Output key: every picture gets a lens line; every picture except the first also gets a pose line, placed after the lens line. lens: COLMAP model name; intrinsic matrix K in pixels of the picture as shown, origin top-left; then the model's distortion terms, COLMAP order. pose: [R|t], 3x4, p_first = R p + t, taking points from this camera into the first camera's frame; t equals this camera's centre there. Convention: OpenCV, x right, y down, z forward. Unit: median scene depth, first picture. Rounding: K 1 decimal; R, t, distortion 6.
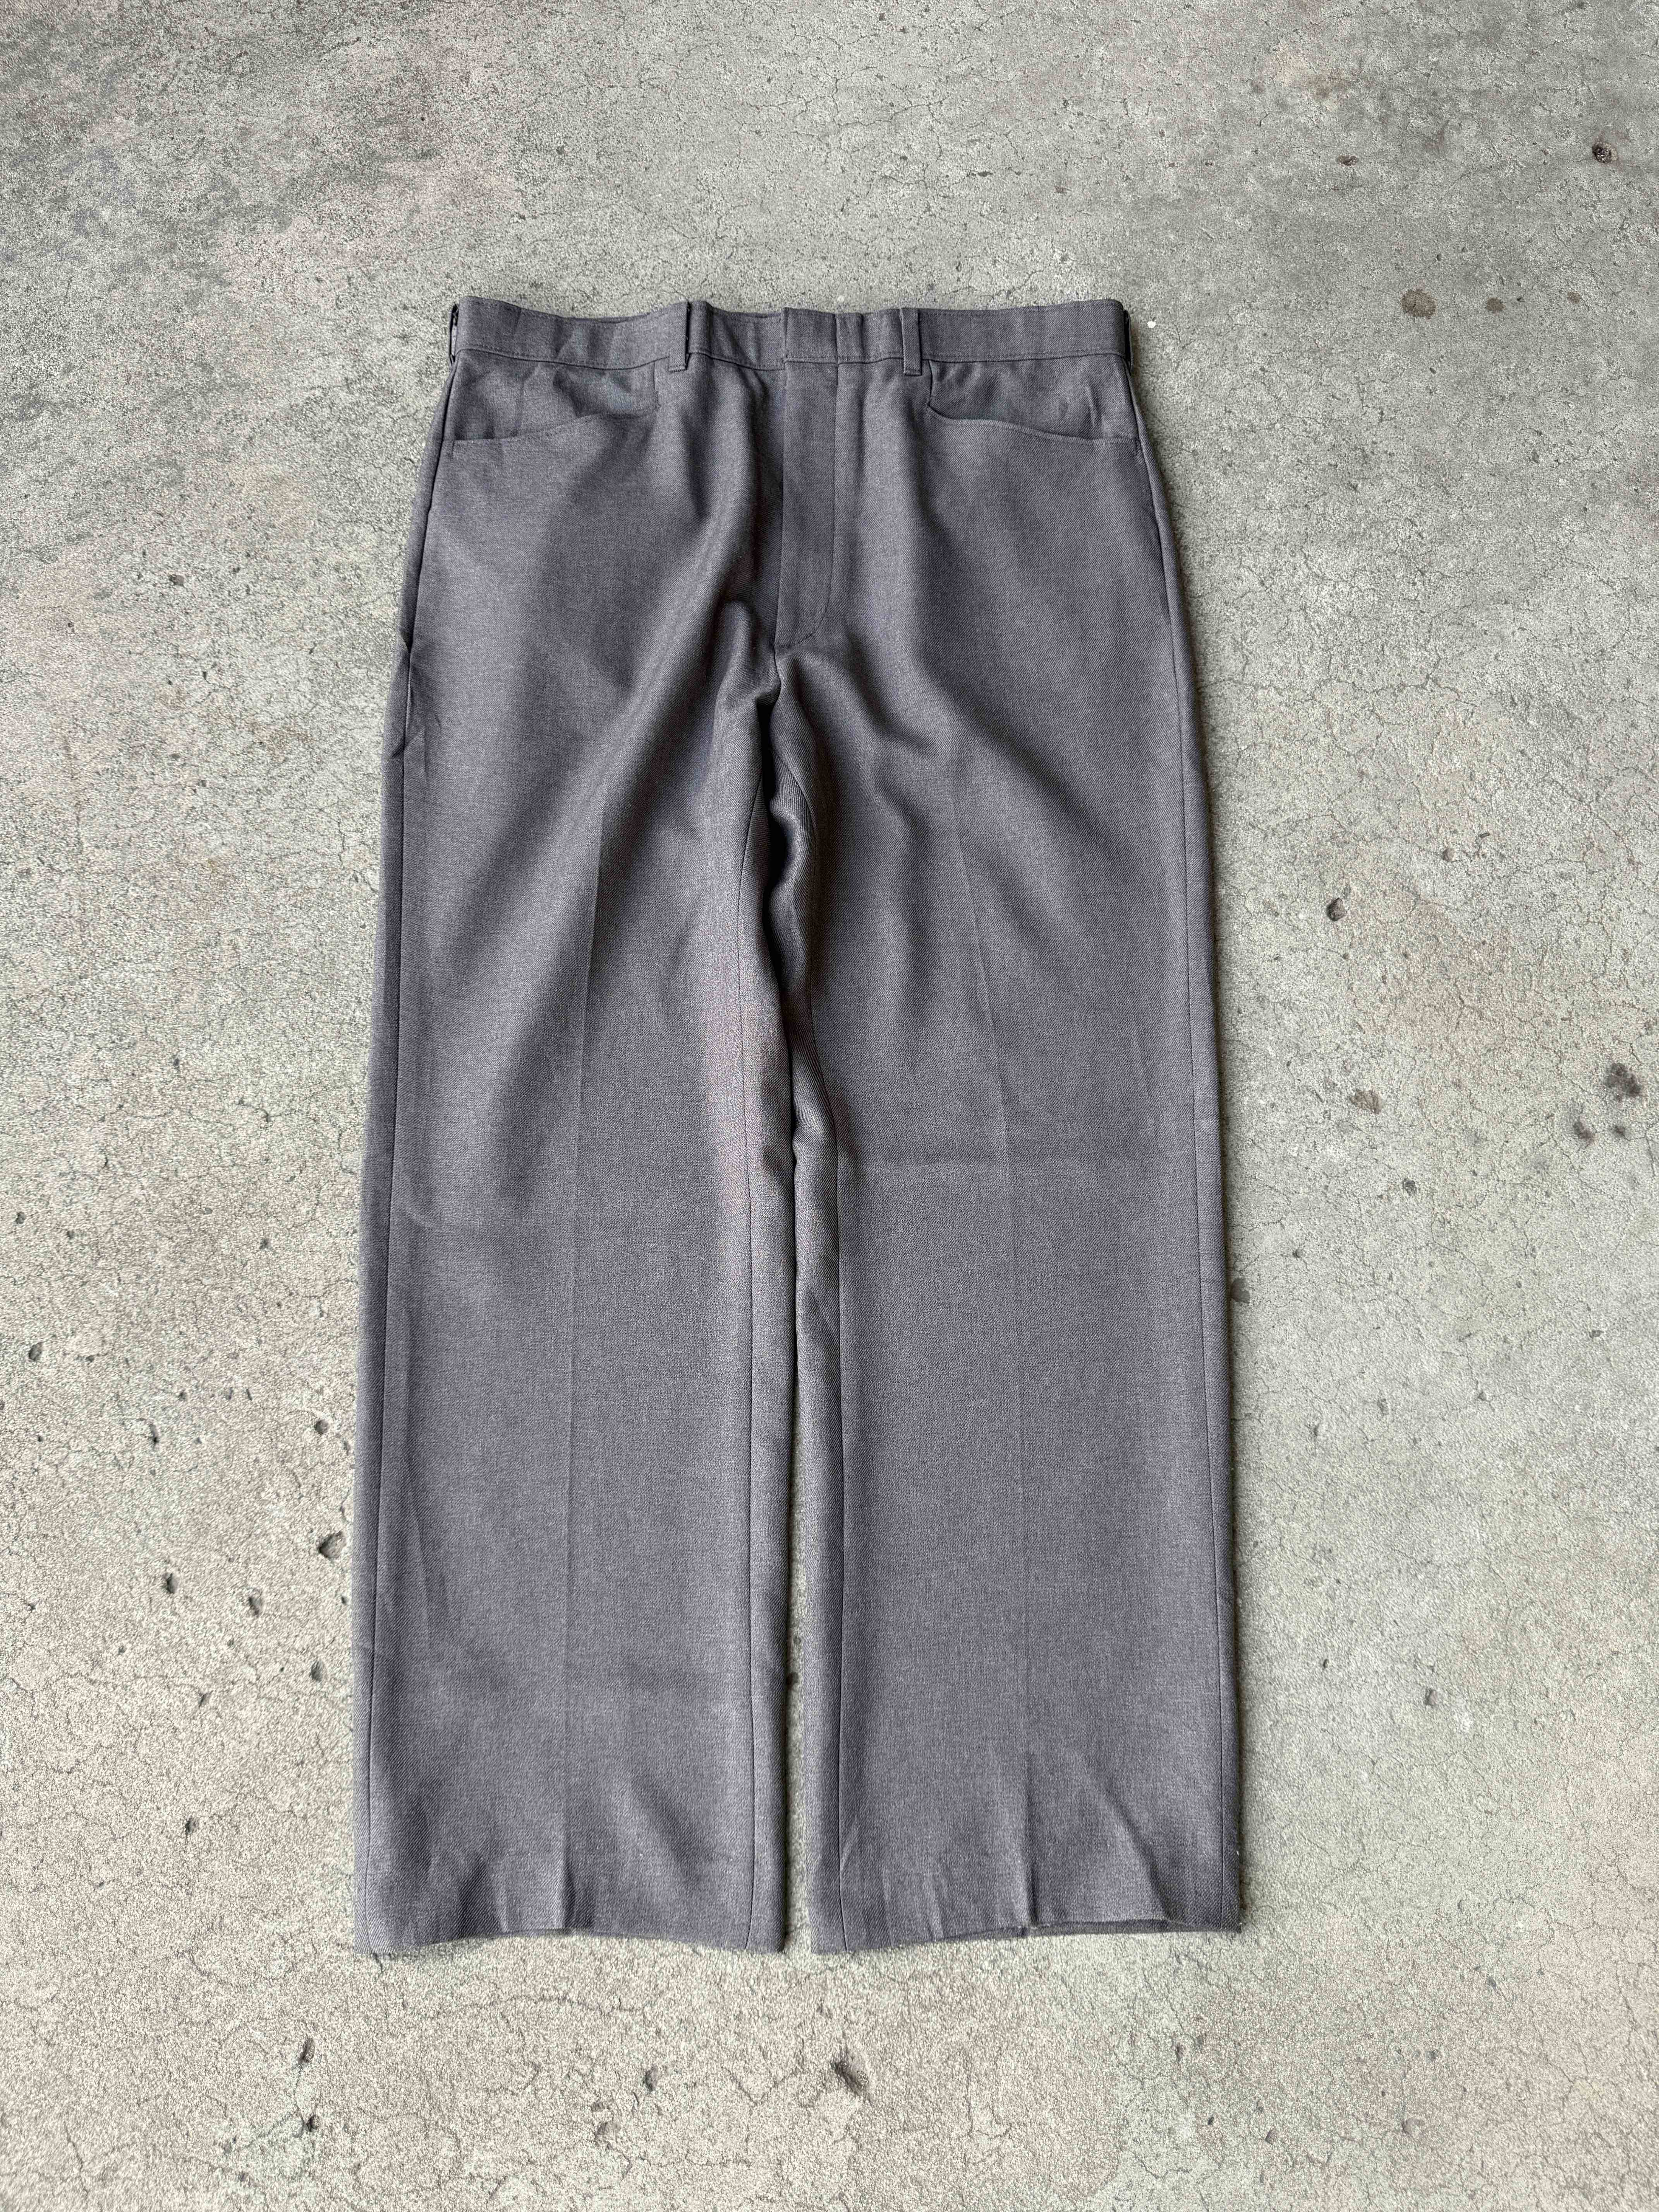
lens RADIAL K [[1569.6, 0, 814.4], [0, 1569.6, 1108.7], [0, 0, 1]] dist [-0.008190, -0.005688]
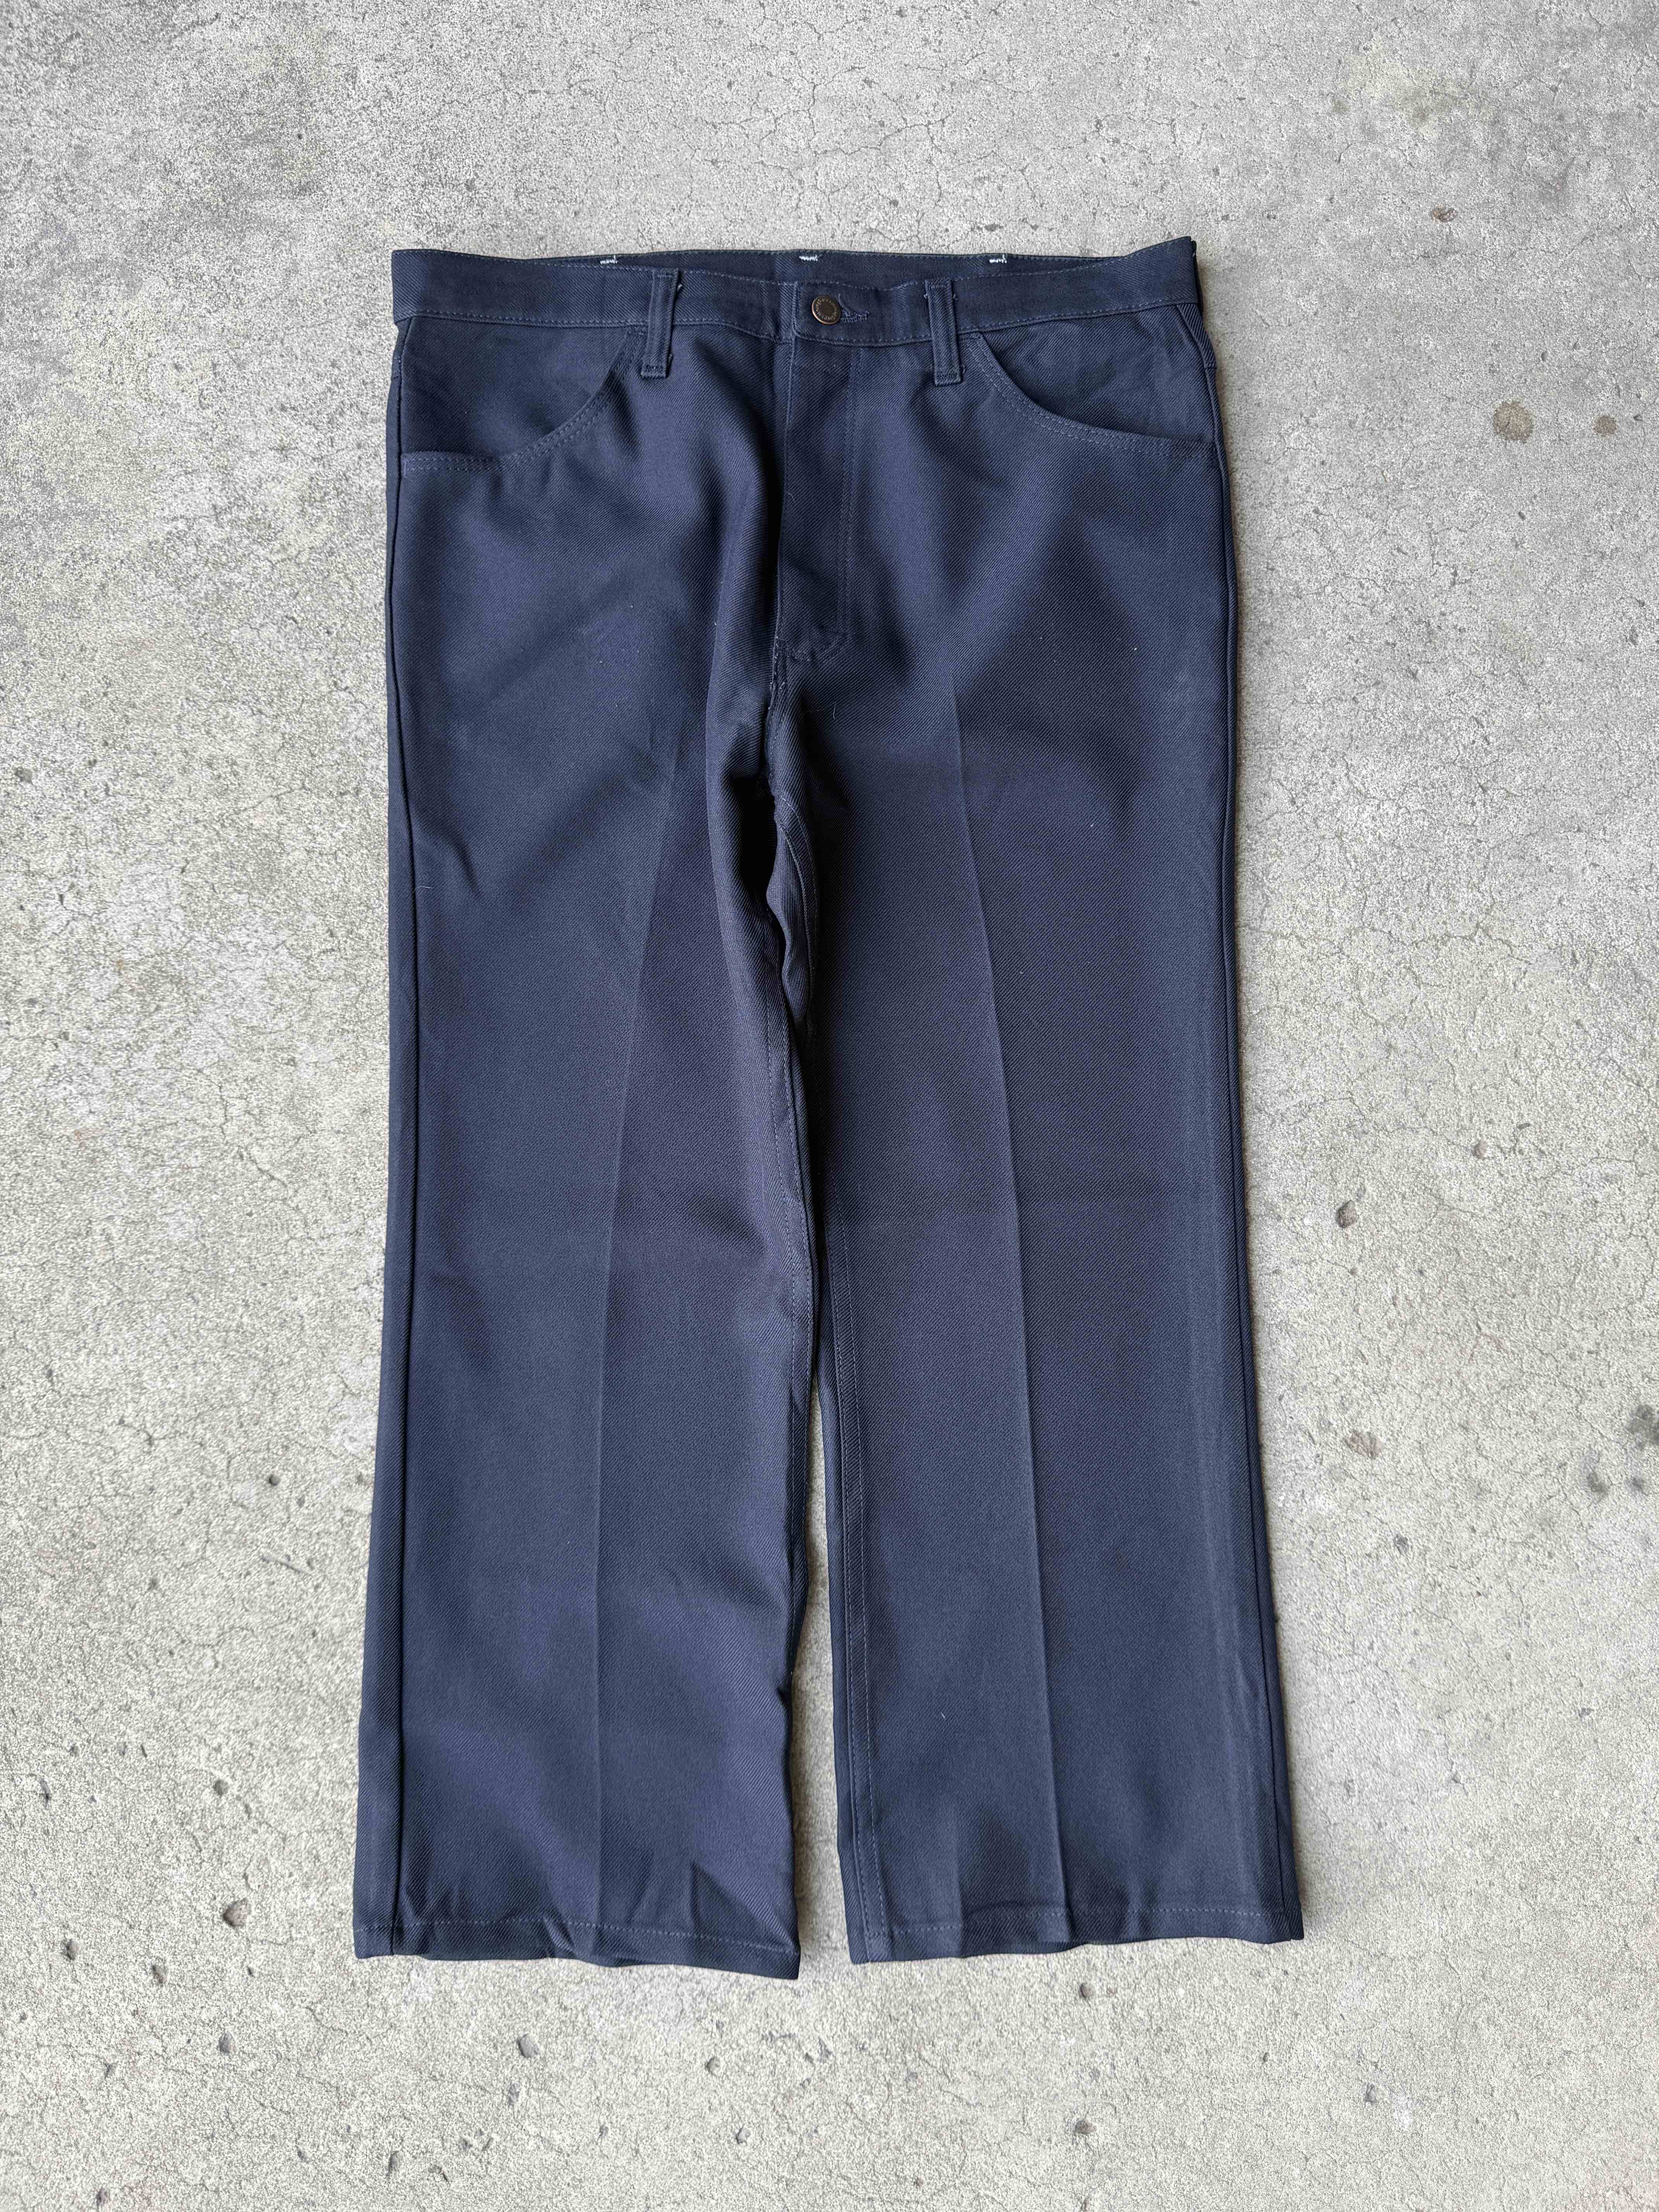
lens RADIAL K [[1569.6, 0, 832.6], [0, 1569.6, 1100.3], [0, 0, 1]] dist [-0.008190, -0.005688]
pose [[0.999773, 0.020630, -0.005361, 0.044529], [-0.019297, 0.982860, 0.183341, -0.339577], [0.009052, -0.183196, 0.983035, 0.135211]]
